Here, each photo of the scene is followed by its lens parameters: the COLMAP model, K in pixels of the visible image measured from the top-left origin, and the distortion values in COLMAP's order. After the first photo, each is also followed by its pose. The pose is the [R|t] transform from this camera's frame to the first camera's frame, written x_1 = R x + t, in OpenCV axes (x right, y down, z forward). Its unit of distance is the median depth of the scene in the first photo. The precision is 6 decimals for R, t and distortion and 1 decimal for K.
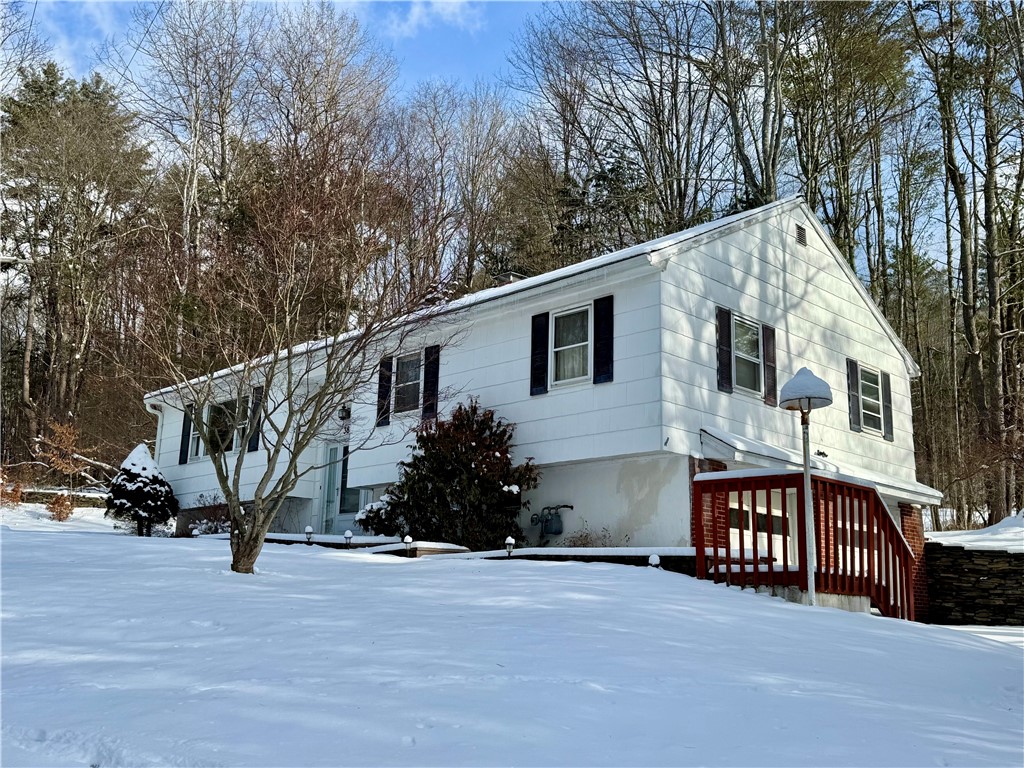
lens RADIAL K [[1016.4, 0, 515.4], [0, 1016.4, 385.0], [0, 0, 1]] dist [0.060002, 0.000000]
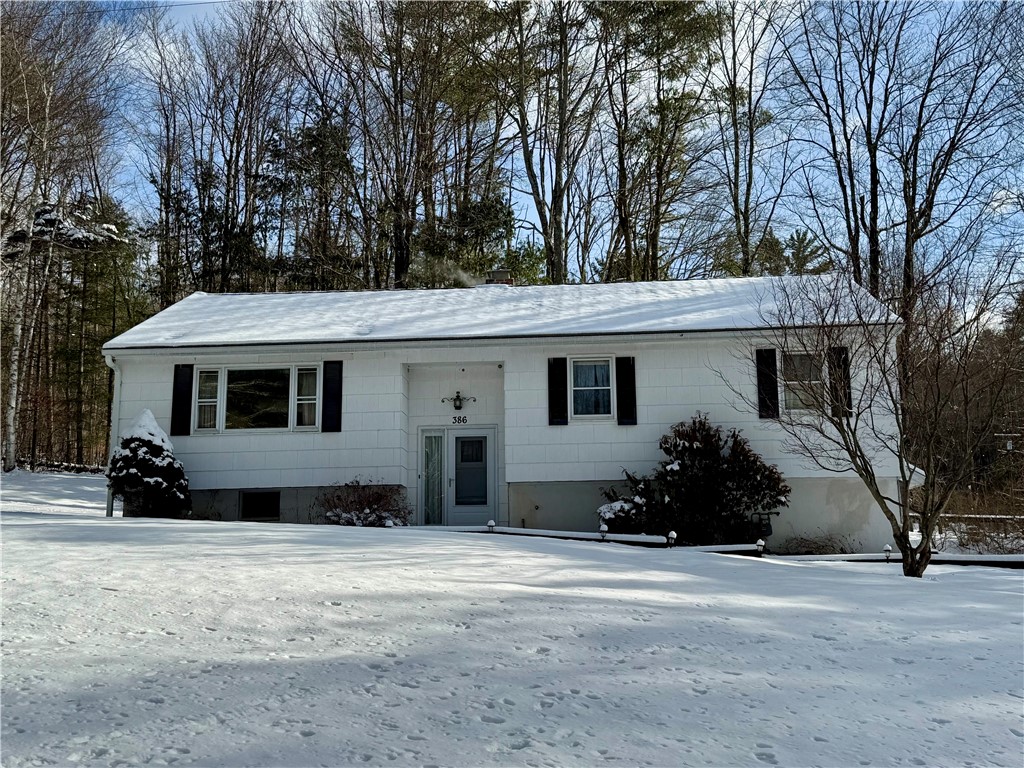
lens RADIAL K [[1098.8, 0, 514.3], [0, 1098.8, 384.7], [0, 0, 1]] dist [0.051803, 0.000000]
pose [[0.767810, 0.092066, 0.634028, -1.007778], [-0.117892, 0.993025, -0.001429, 0.007327], [-0.629737, -0.073650, 0.773309, 0.193830]]
